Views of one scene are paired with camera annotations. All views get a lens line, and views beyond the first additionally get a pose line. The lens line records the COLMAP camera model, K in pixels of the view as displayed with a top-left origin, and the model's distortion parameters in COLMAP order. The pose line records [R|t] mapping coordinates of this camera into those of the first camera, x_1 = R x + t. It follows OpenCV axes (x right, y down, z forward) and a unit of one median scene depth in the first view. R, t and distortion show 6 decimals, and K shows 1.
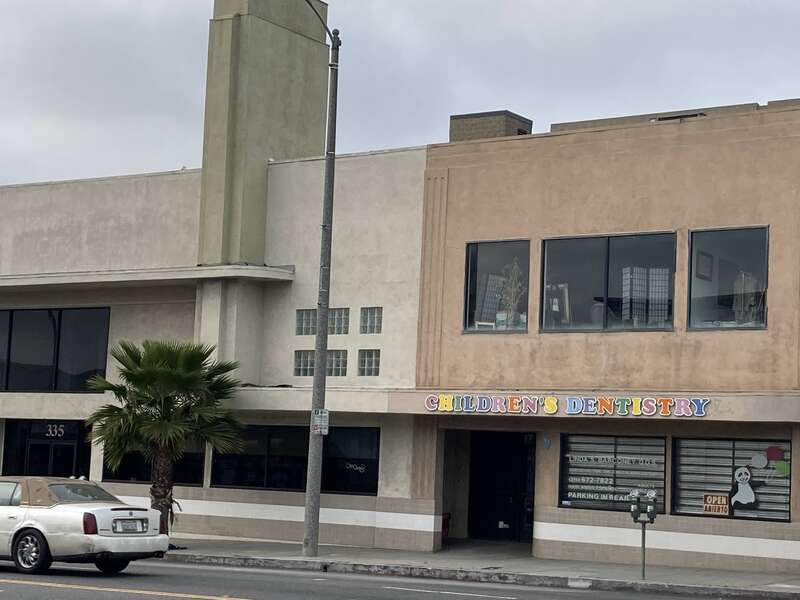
lens RADIAL K [[1558.3, 0, 427.7], [0, 1558.3, 310.5], [0, 0, 1]] dist [0.194197, 0.000000]
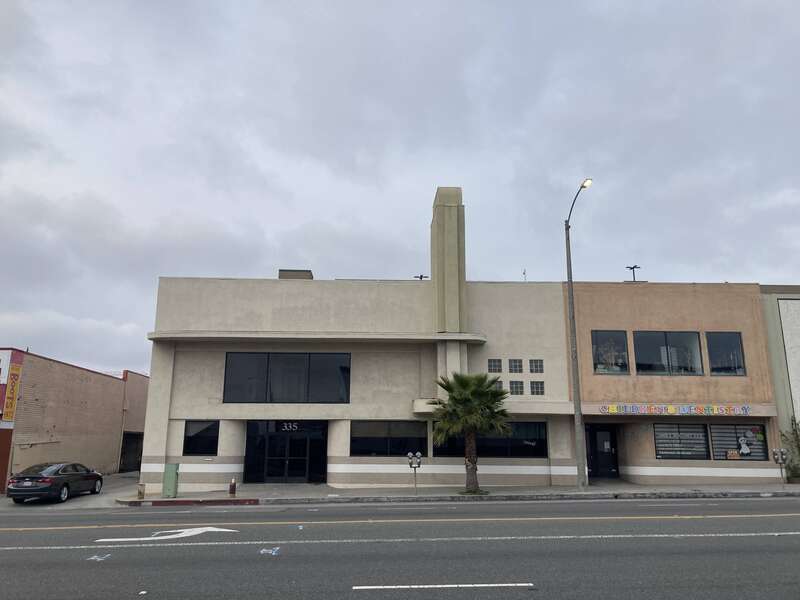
lens RADIAL K [[658.6, 0, 397.5], [0, 658.6, 285.6], [0, 0, 1]] dist [0.015722, 0.010968]
pose [[0.813356, 0.105068, 0.572200, -0.664476], [-0.029285, 0.989704, -0.140103, 0.027131], [-0.581029, 0.097197, 0.808058, 0.420009]]
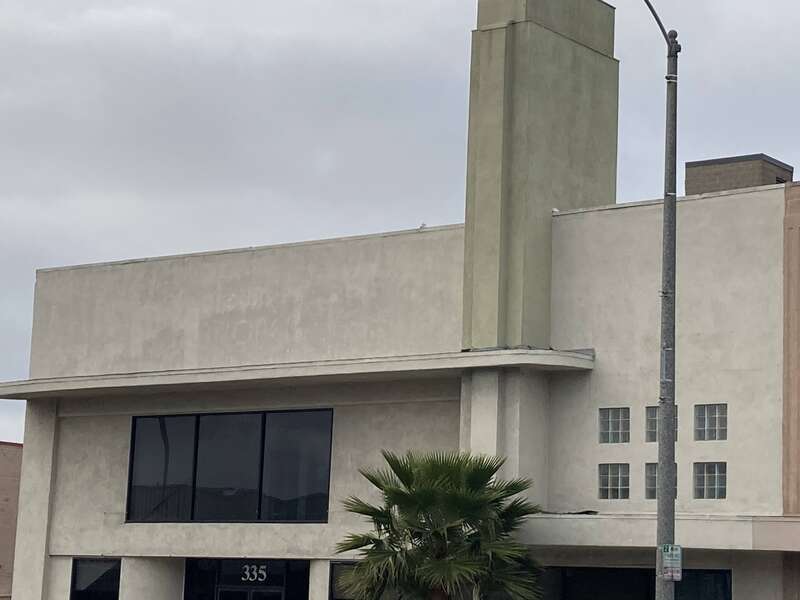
lens RADIAL K [[1929.5, 0, 384.8], [0, 1929.5, 274.5], [0, 0, 1]] dist [0.123574, 0.000000]
pose [[0.996895, -0.014386, -0.077422, -0.117497], [0.008431, 0.997019, -0.076699, 0.005557], [0.078295, 0.075808, 0.994044, 0.077094]]
